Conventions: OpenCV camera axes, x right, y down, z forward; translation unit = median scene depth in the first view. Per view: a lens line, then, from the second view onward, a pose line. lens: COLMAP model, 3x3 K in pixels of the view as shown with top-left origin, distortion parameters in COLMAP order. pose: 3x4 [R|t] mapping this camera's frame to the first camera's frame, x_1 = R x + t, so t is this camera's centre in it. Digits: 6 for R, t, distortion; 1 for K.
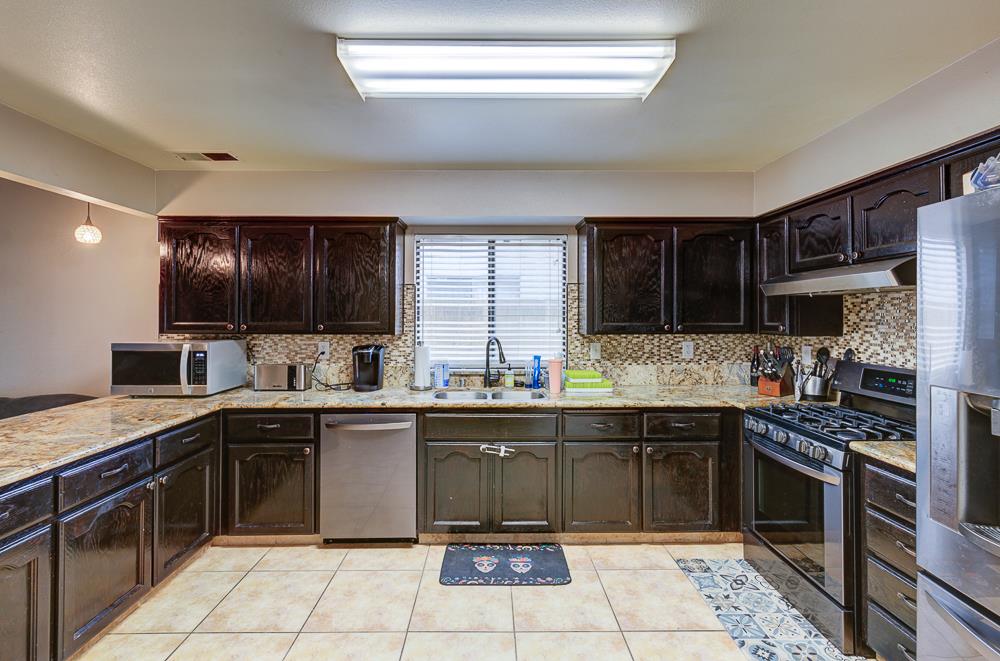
lens RADIAL K [[442.7, 0, 481.6], [0, 442.7, 315.7], [0, 0, 1]] dist [0.000158, 0.000213]
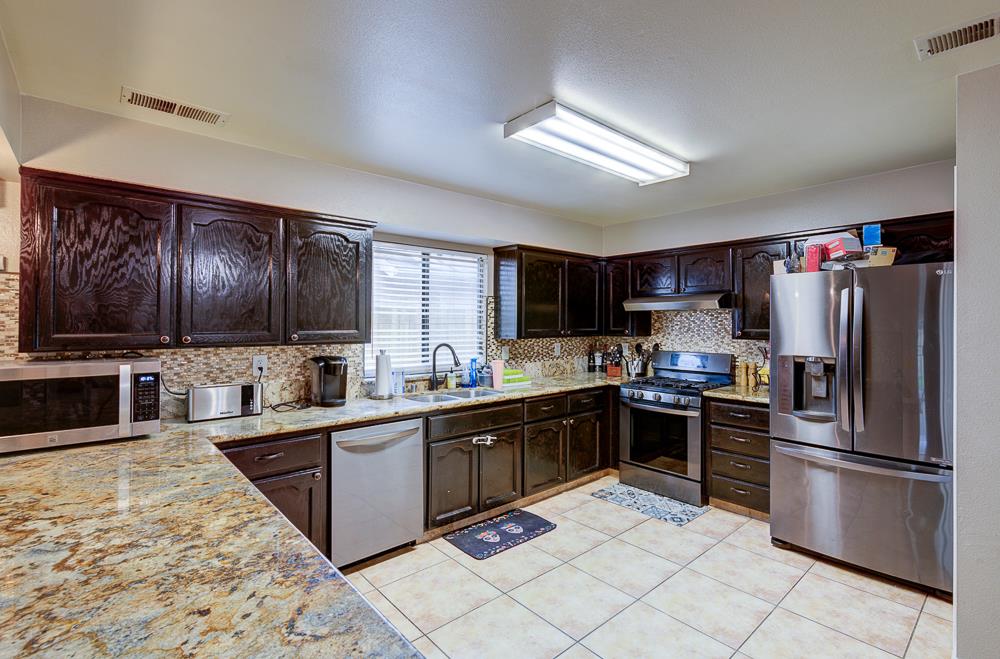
lens RADIAL K [[463.2, 0, 496.5], [0, 463.2, 324.7], [0, 0, 1]] dist [-0.000849, 0.000241]
pose [[0.756568, -0.001685, 0.653913, -0.667088], [-0.000222, 0.999996, 0.002834, -0.001382], [-0.653915, -0.002289, 0.756565, 0.057923]]
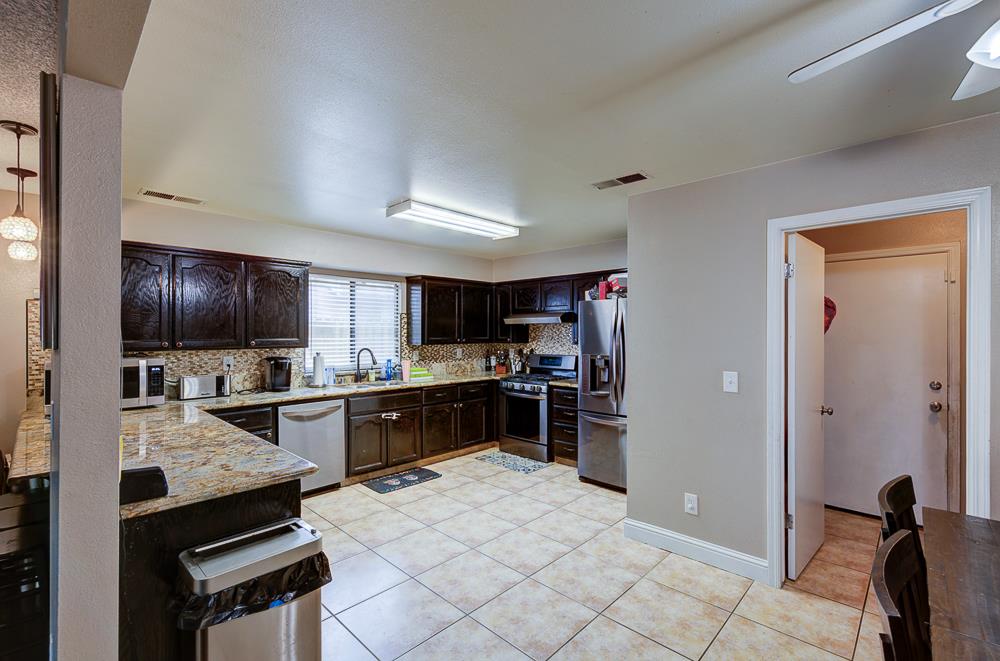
lens RADIAL K [[442.5, 0, 476.3], [0, 442.5, 340.6], [0, 0, 1]] dist [0.001133, 0.000136]
pose [[0.722251, -0.011982, 0.691528, -0.789449], [0.000015, 0.999850, 0.017308, -0.003762], [-0.691631, -0.012491, 0.722143, -0.362215]]
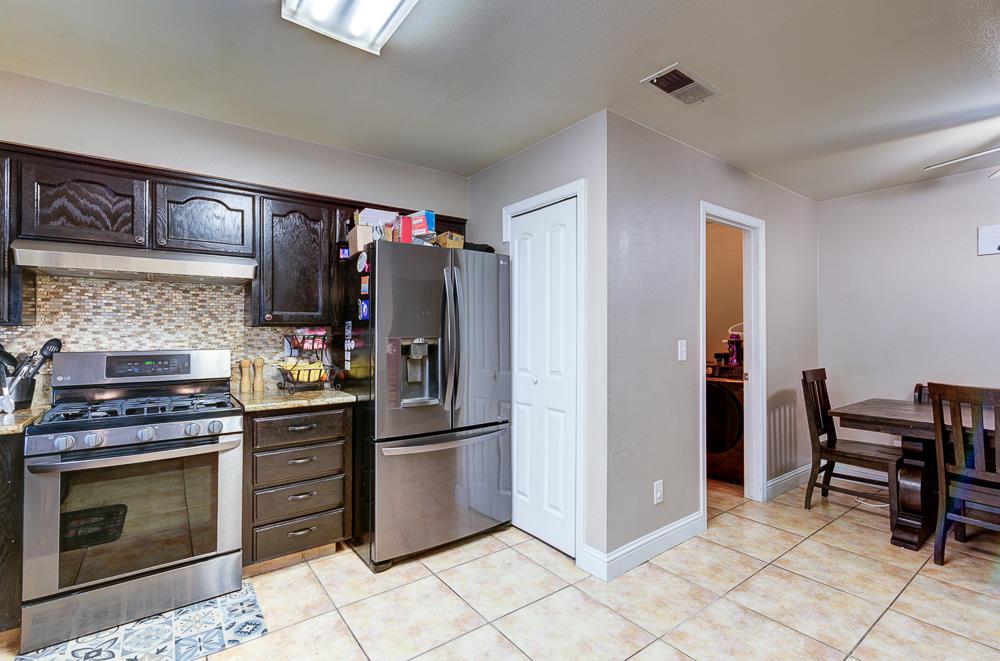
lens RADIAL K [[448.7, 0, 500.0], [0, 448.7, 330.5], [0, 0, 1]] dist [0.000927, 0.000163]
pose [[-0.600848, 0.004794, 0.799349, -0.331712], [0.000295, 0.999983, -0.005776, 0.054273], [-0.799363, -0.003235, -0.600840, 0.715051]]
